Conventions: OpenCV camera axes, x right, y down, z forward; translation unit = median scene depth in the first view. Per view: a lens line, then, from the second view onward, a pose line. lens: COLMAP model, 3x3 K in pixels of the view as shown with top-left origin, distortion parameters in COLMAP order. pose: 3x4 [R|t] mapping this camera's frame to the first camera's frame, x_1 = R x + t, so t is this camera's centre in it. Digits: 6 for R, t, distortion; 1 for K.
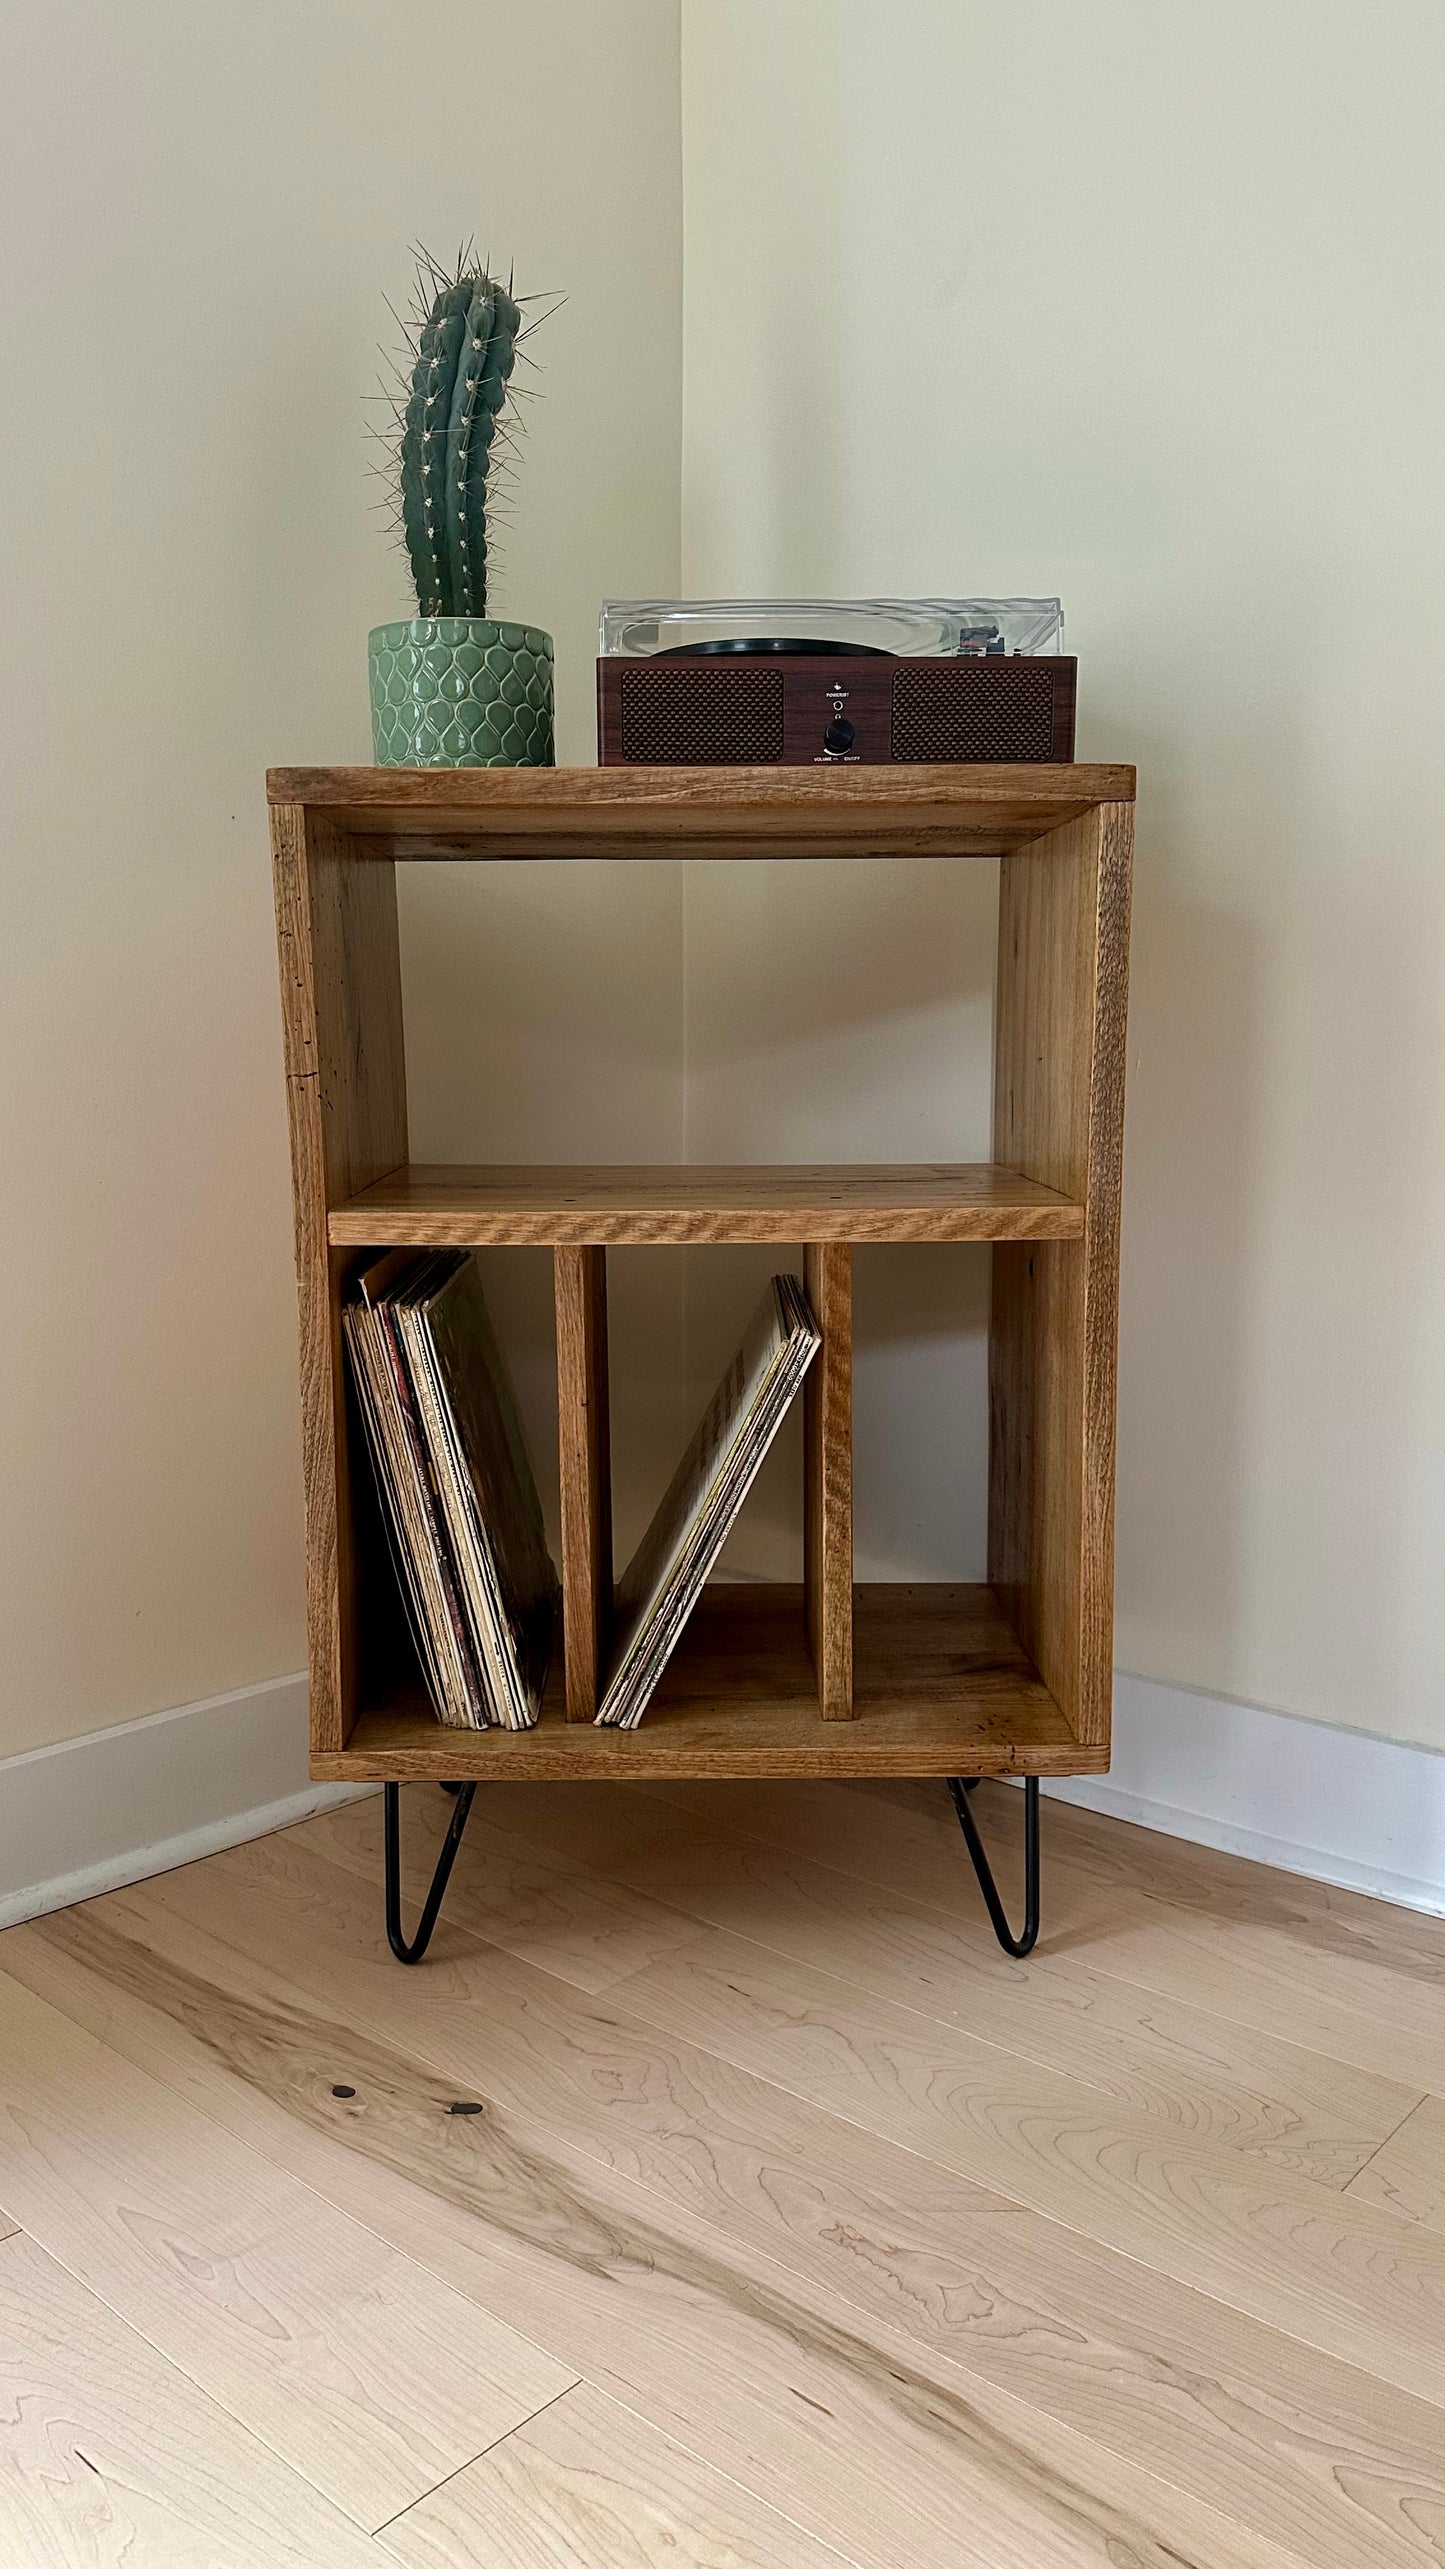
lens RADIAL K [[1795.1, 0, 706.0], [0, 1795.1, 1315.0], [0, 0, 1]] dist [0.092856, -0.138138]
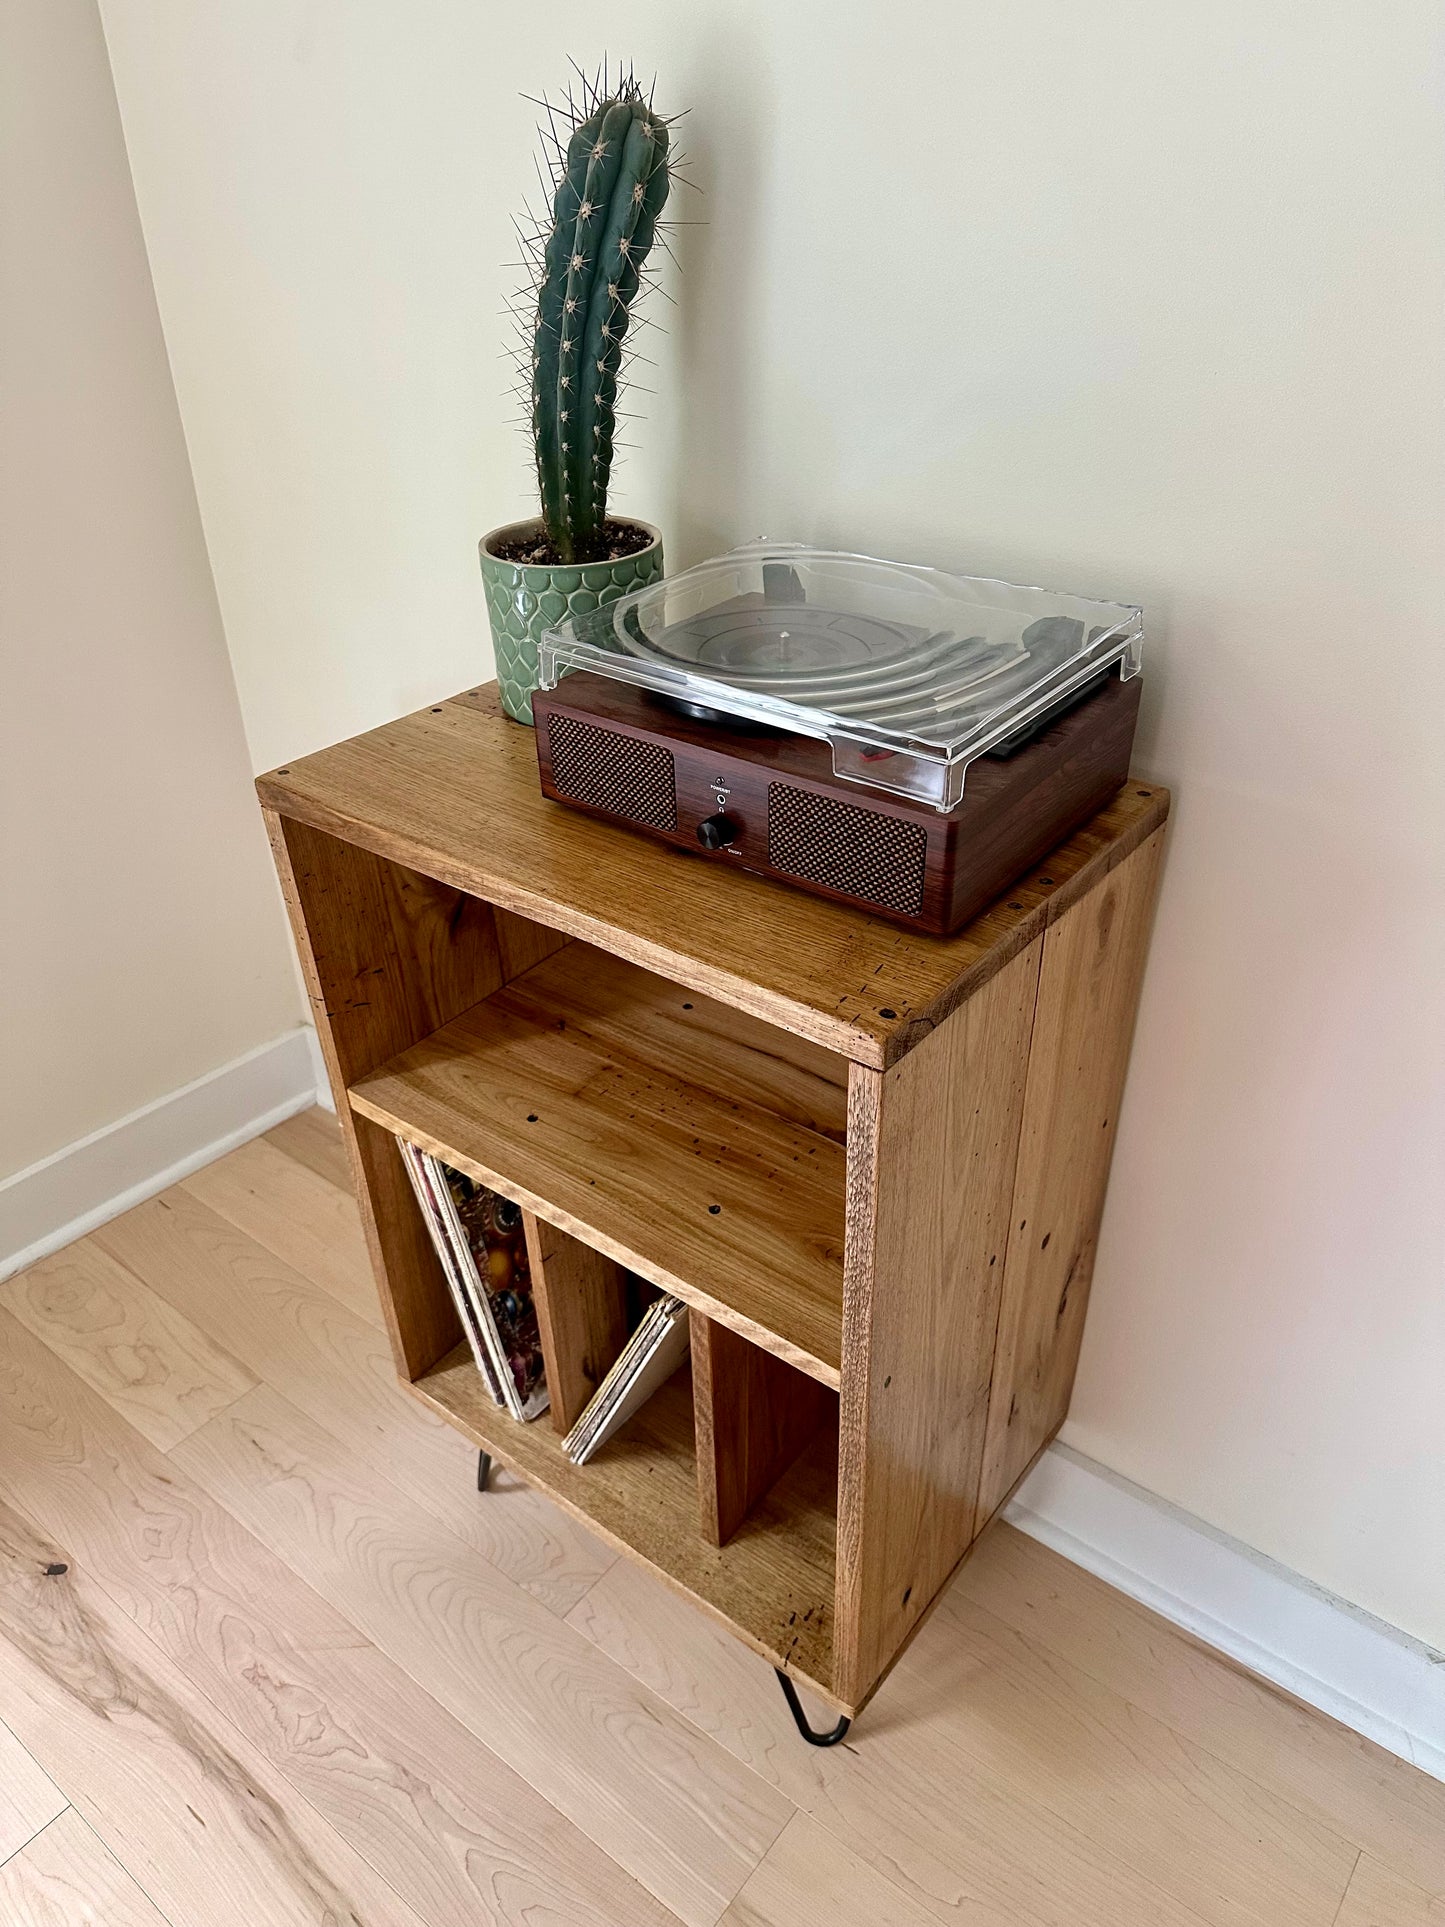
lens RADIAL K [[1376.0, 0, 715.1], [0, 1376.0, 973.0], [0, 0, 1]] dist [0.026121, -0.037893]
pose [[0.775965, 0.335866, -0.533921, 0.483744], [-0.075979, 0.890057, 0.449472, -0.585006], [0.626183, -0.308208, 0.716173, 0.484467]]
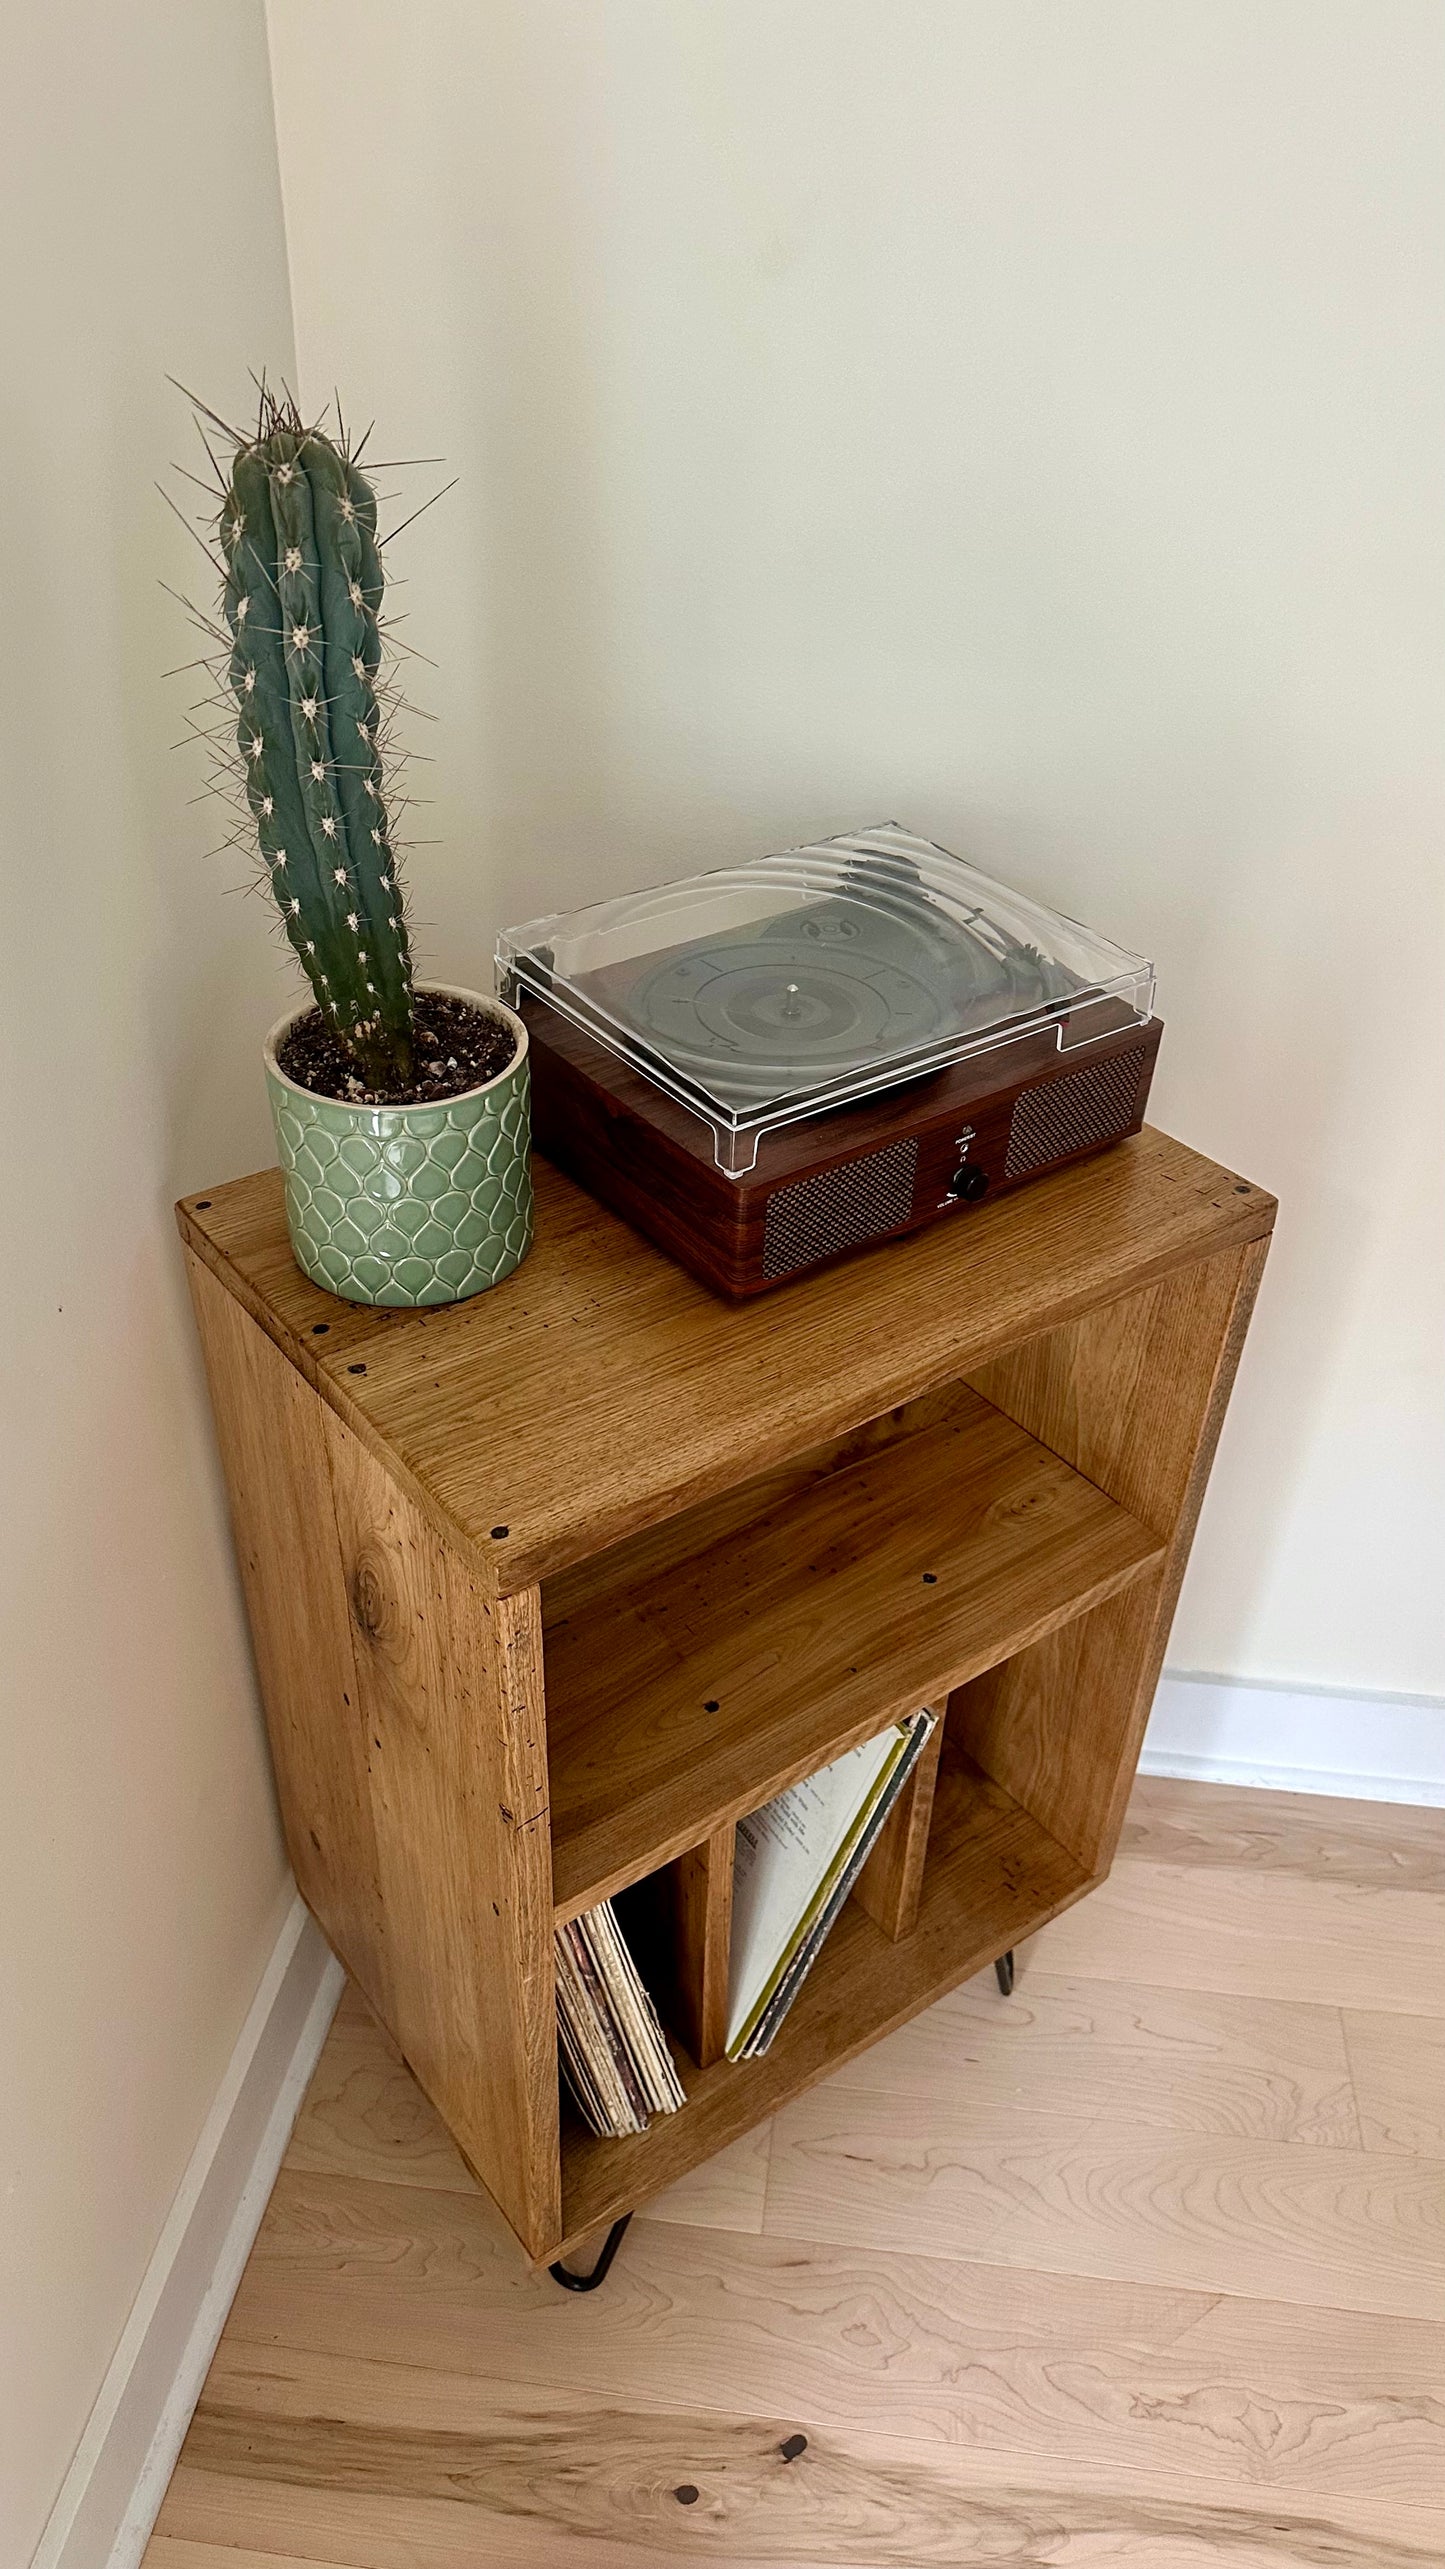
lens RADIAL K [[1838.1, 0, 706.9], [0, 1838.1, 1289.5], [0, 0, 1]] dist [0.001688, -0.006397]
pose [[0.814815, -0.321275, 0.482554, -0.472121], [0.058250, 0.873551, 0.483234, -0.717750], [-0.576787, -0.365637, 0.730497, 0.429377]]
